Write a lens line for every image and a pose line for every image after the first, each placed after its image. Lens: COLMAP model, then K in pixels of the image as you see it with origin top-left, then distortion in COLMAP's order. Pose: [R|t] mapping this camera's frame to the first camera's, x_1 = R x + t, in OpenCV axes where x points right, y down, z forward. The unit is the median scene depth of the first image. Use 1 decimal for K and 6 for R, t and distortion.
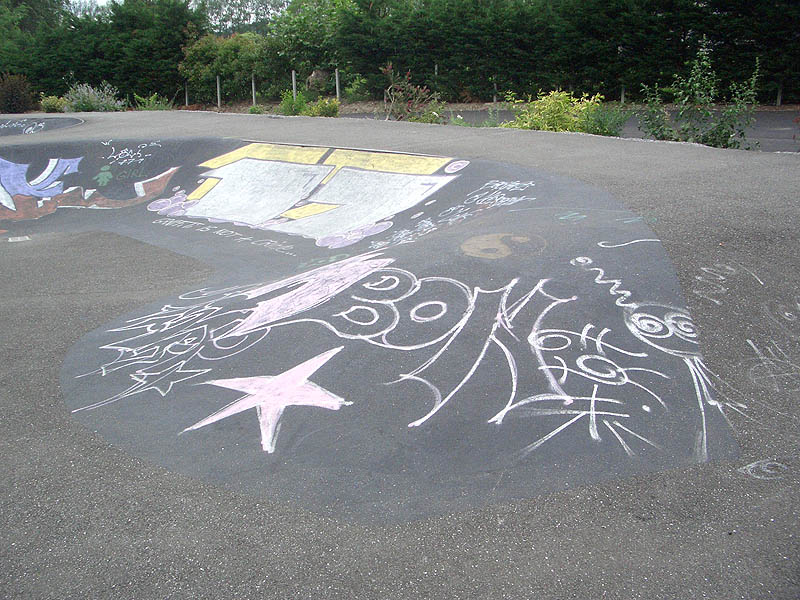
lens RADIAL K [[829.1, 0, 384.7], [0, 829.1, 299.4], [0, 0, 1]] dist [-0.227551, 0.253541]
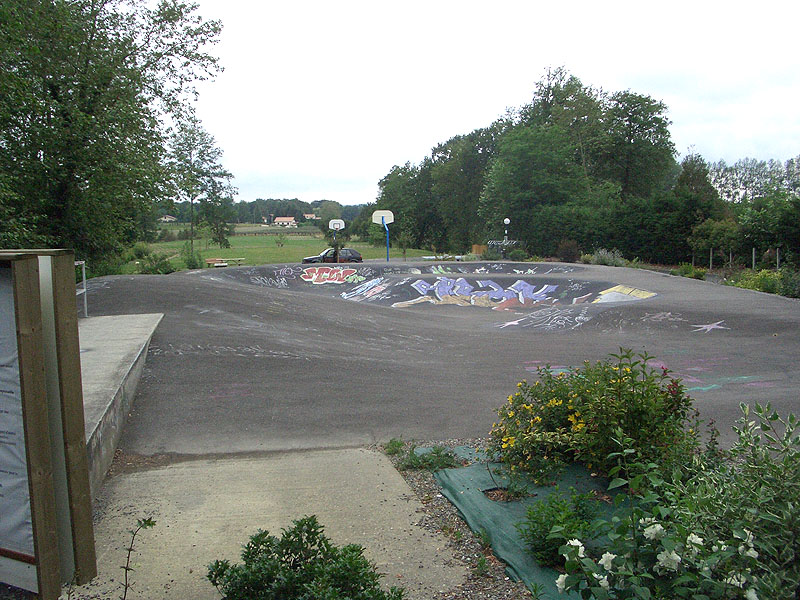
lens RADIAL K [[829.1, 0, 384.7], [0, 829.1, 299.4], [0, 0, 1]] dist [-0.227551, 0.253541]
pose [[0.736000, 0.081293, -0.672082, 0.411774], [-0.203409, 0.973447, -0.105008, 0.101520], [0.645700, 0.213994, 0.732993, -0.497886]]
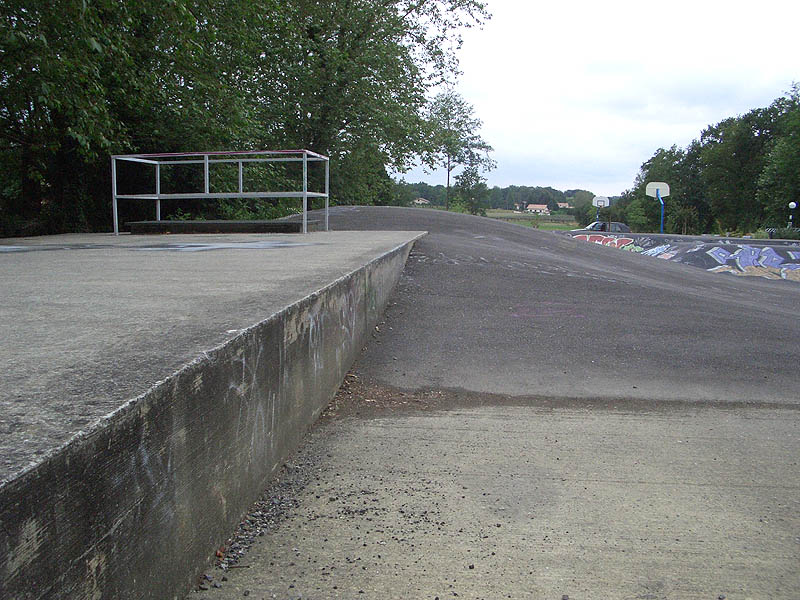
lens RADIAL K [[829.1, 0, 384.7], [0, 829.1, 299.4], [0, 0, 1]] dist [-0.227551, 0.253541]
pose [[0.501163, 0.129302, -0.855638, 0.282923], [-0.280332, 0.959712, -0.019166, 0.130783], [0.818687, 0.249468, 0.517220, -0.413072]]
